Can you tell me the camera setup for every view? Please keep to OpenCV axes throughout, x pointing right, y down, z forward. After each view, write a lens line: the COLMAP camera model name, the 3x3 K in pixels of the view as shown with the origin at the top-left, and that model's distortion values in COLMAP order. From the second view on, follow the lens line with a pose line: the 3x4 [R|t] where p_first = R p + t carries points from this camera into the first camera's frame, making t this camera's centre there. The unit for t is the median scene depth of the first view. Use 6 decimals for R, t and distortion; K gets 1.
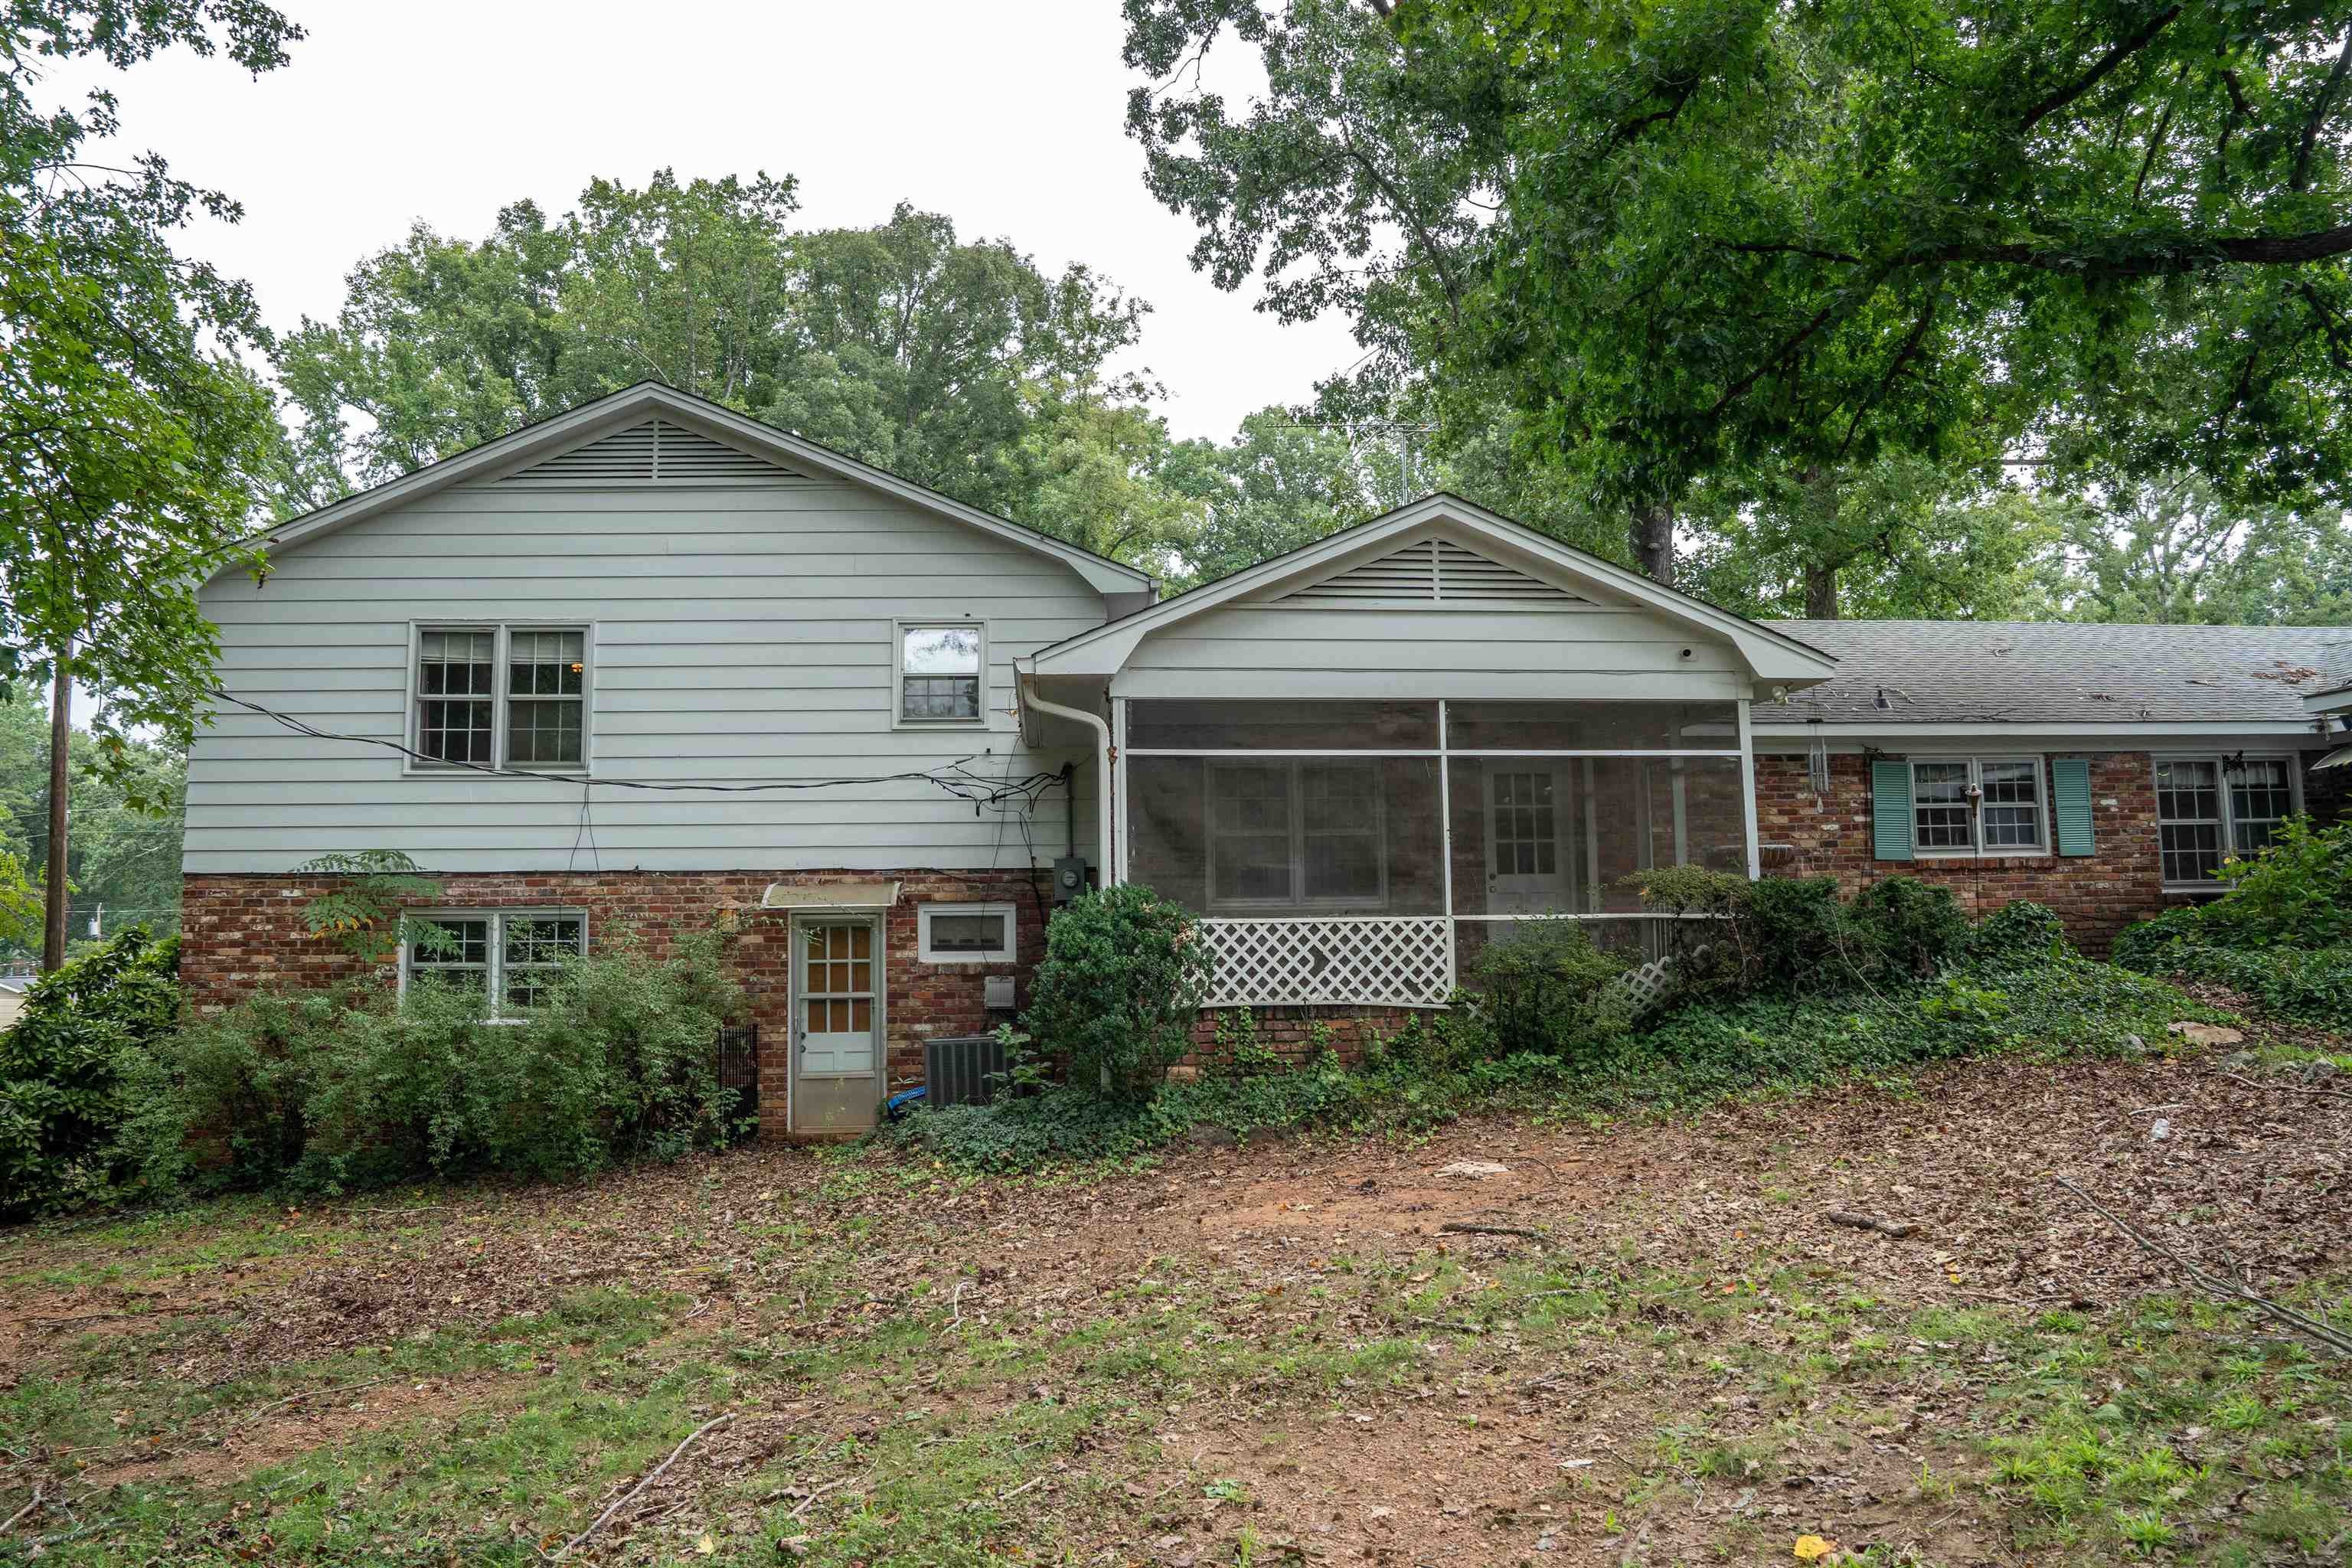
lens RADIAL K [[1624.2, 0, 1173.6], [0, 1624.2, 807.5], [0, 0, 1]] dist [-0.086790, 0.004015]
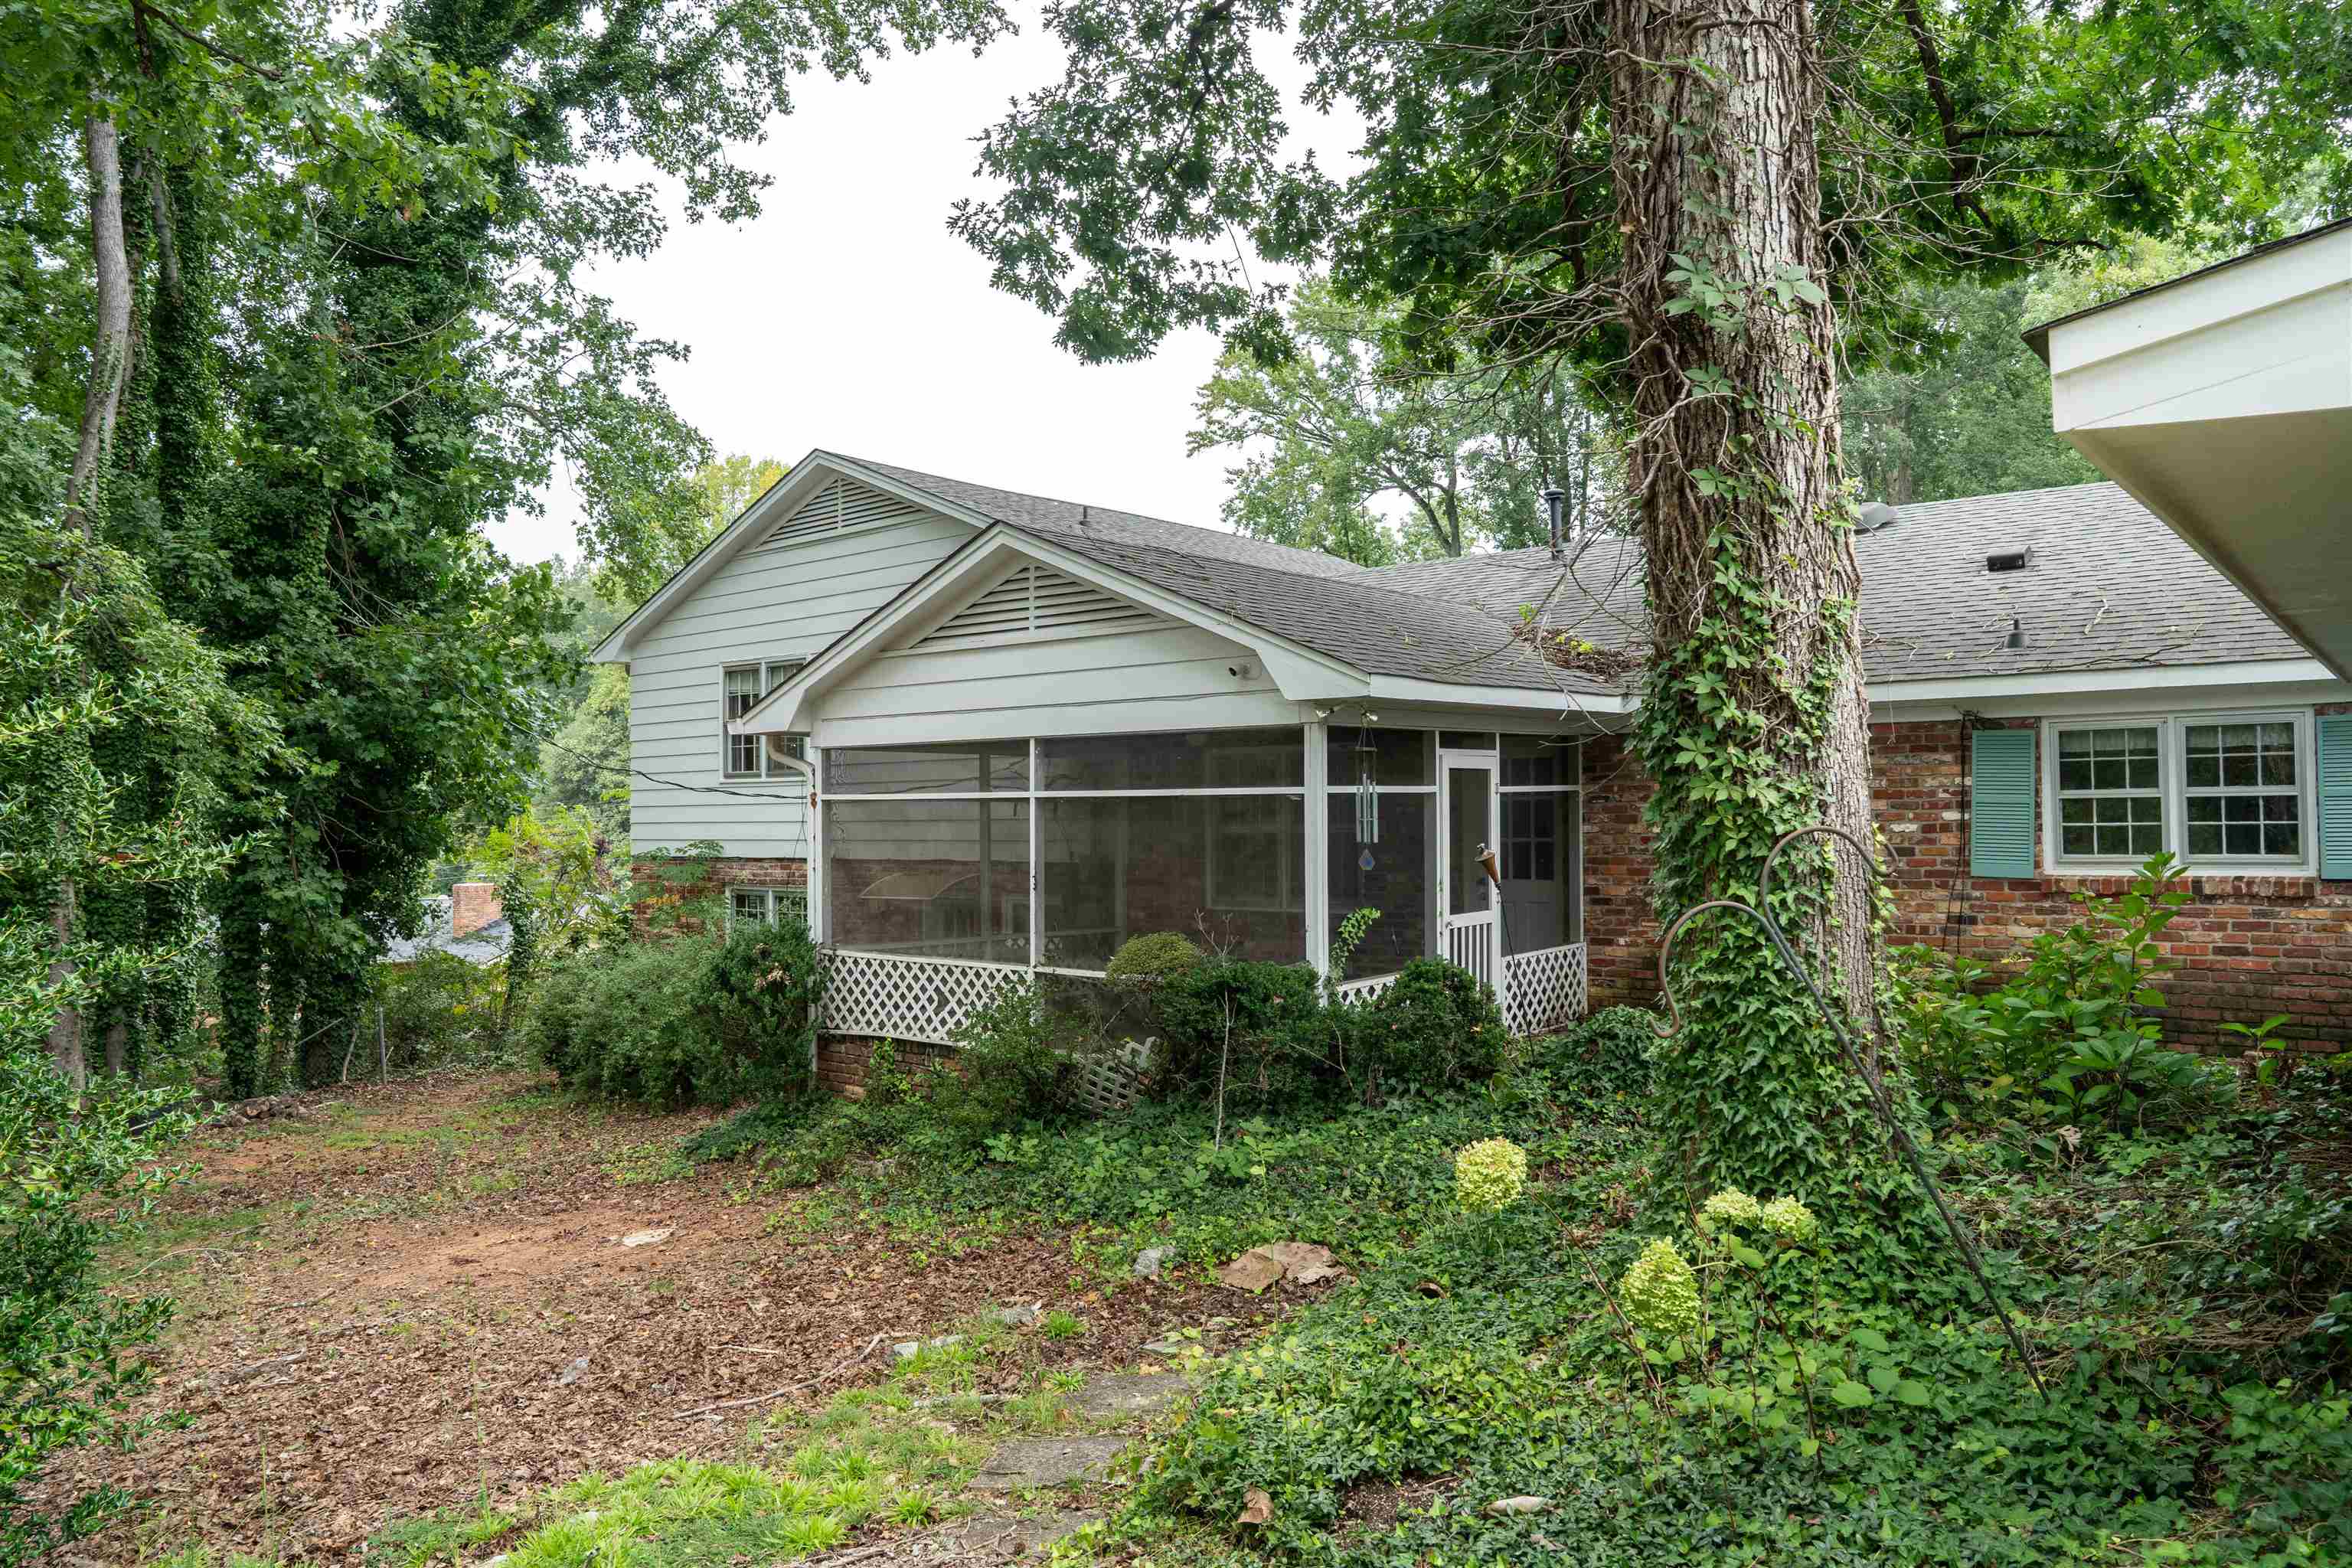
lens RADIAL K [[1624.2, 0, 1173.6], [0, 1624.2, 807.5], [0, 0, 1]] dist [-0.086790, 0.004015]
pose [[0.723614, 0.003658, -0.690196, 0.879743], [0.062058, 0.995591, 0.070339, -0.087288], [0.687410, -0.093730, 0.720196, 0.370362]]
